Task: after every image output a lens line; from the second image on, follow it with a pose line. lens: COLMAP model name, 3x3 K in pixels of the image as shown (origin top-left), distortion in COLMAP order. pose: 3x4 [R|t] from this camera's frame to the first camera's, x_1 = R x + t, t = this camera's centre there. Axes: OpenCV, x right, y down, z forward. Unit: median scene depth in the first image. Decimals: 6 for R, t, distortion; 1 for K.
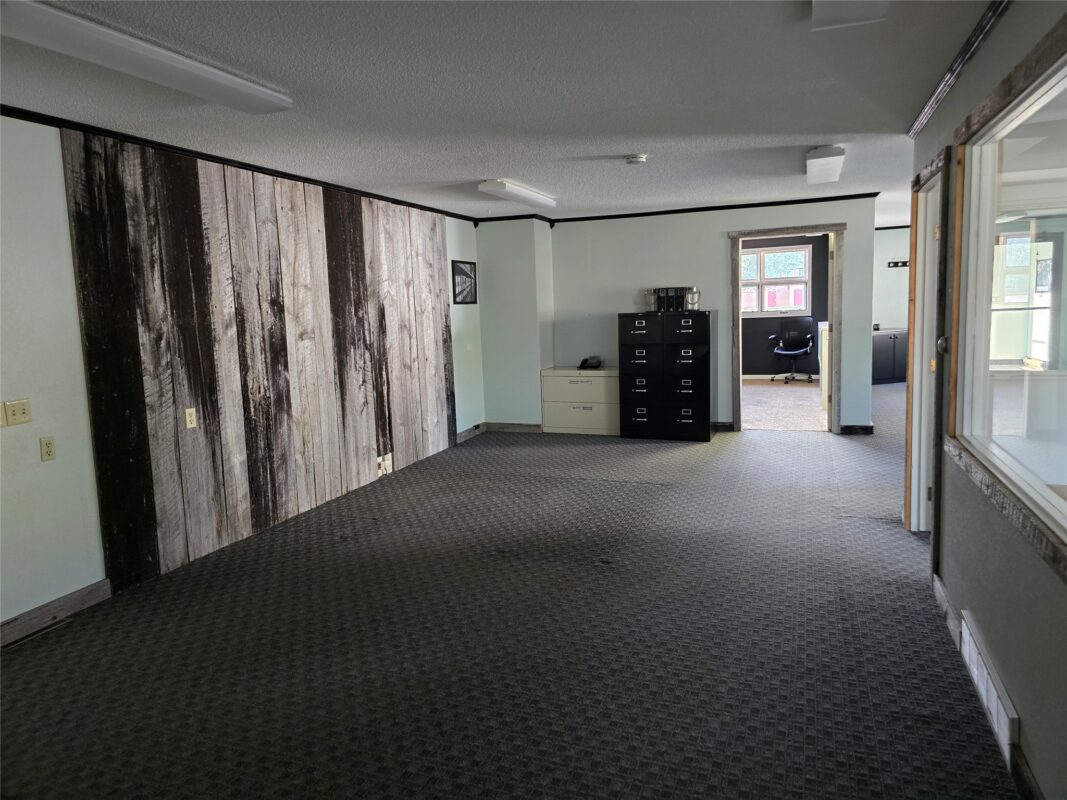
lens RADIAL K [[724.7, 0, 537.3], [0, 724.7, 402.6], [0, 0, 1]] dist [0.089764, -0.084034]
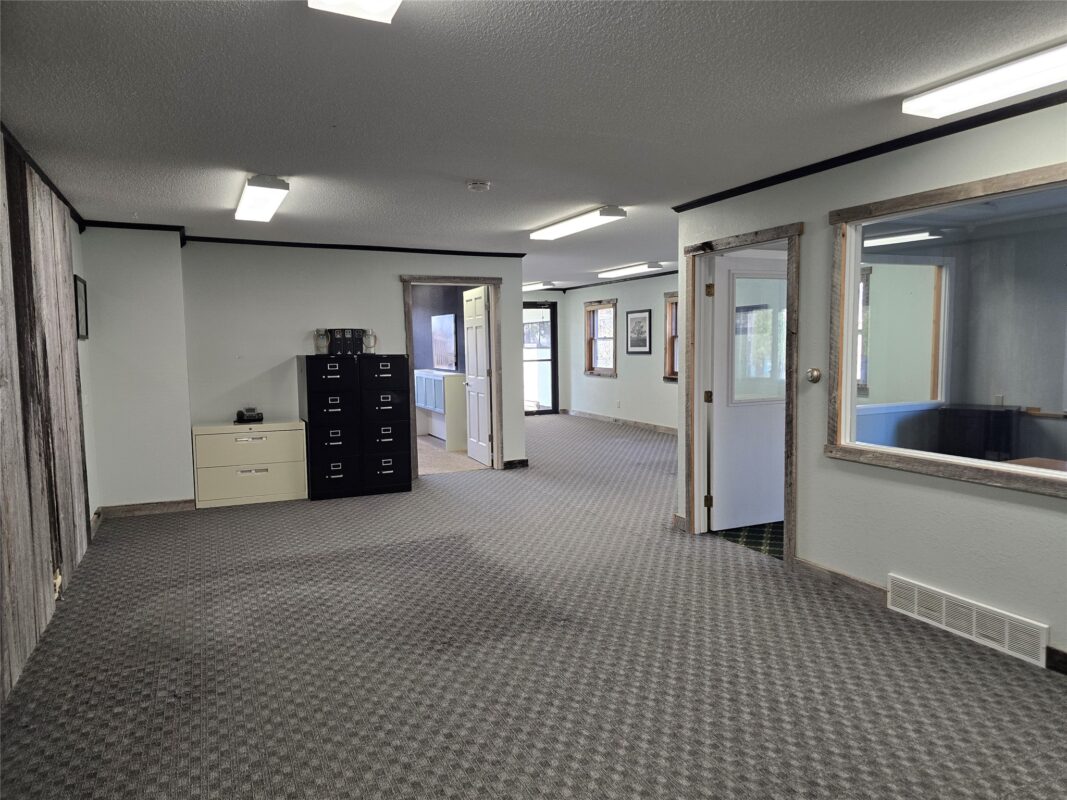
lens RADIAL K [[724.7, 0, 537.3], [0, 724.7, 402.6], [0, 0, 1]] dist [0.089764, -0.084034]
pose [[0.705584, -0.032890, 0.707862, -0.304218], [0.088063, 0.995249, -0.041536, -0.006995], [-0.703133, 0.091643, 0.705128, 0.199015]]
